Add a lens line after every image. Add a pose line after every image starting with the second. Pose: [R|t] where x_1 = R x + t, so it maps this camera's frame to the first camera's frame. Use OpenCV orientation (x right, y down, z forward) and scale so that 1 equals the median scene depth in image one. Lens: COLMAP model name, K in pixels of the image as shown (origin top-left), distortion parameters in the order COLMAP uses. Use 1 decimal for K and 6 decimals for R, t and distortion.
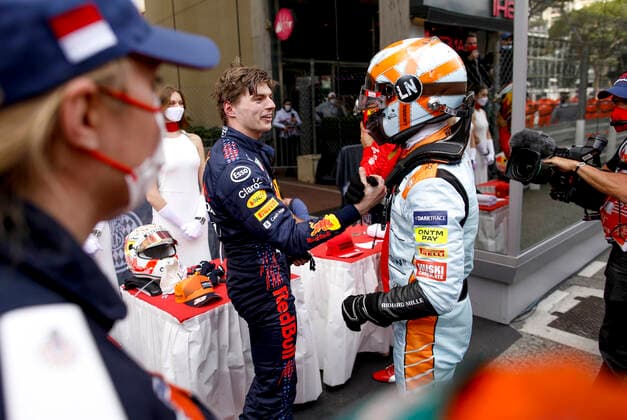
lens RADIAL K [[465.1, 0, 285.2], [0, 465.1, 193.3], [0, 0, 1]] dist [-0.013533, 0.006703]
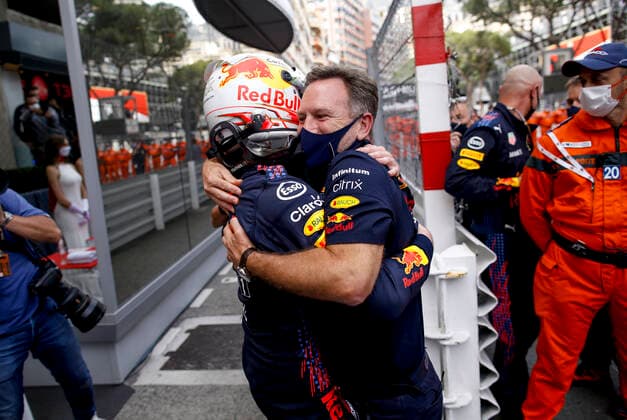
lens RADIAL K [[465.1, 0, 285.2], [0, 465.1, 193.3], [0, 0, 1]] dist [-0.013533, 0.006703]
pose [[0.750462, -0.109670, 0.651751, 0.177290], [0.169759, 0.985037, -0.029717, -0.022364], [-0.638740, 0.132942, 0.757851, 0.001758]]
